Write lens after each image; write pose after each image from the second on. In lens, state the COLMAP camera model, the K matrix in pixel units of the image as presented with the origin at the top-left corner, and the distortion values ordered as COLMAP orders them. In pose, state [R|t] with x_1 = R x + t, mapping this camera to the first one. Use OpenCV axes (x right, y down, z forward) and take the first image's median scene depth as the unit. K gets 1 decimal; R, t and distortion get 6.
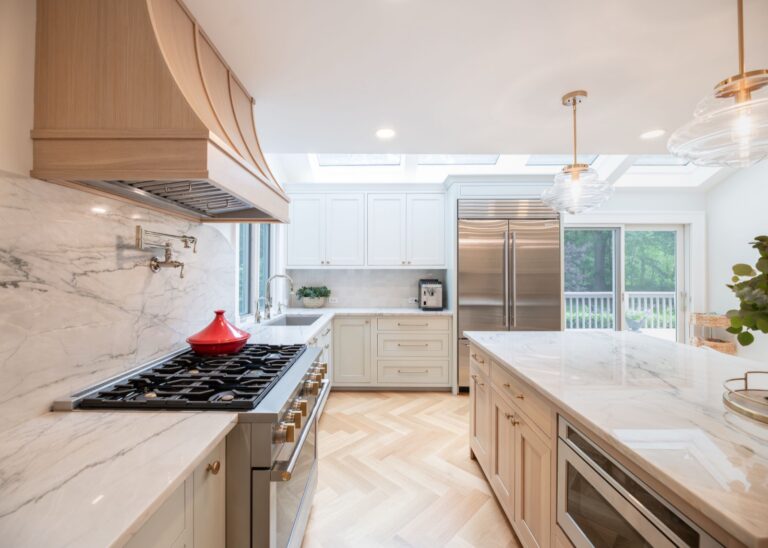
lens RADIAL K [[333.7, 0, 375.7], [0, 333.7, 267.3], [0, 0, 1]] dist [-0.001082, -0.000803]
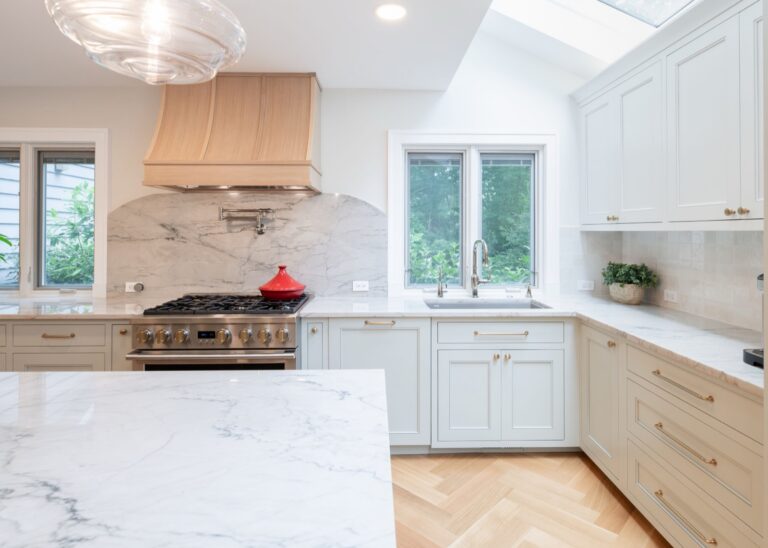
lens RADIAL K [[440.9, 0, 387.0], [0, 440.9, 226.5], [0, 0, 1]] dist [0.003621, 0.000009]
pose [[0.020133, -0.012174, -0.999723, 1.154687], [0.009181, 0.999886, -0.011991, 0.007534], [0.999755, -0.008937, 0.020242, 1.332538]]
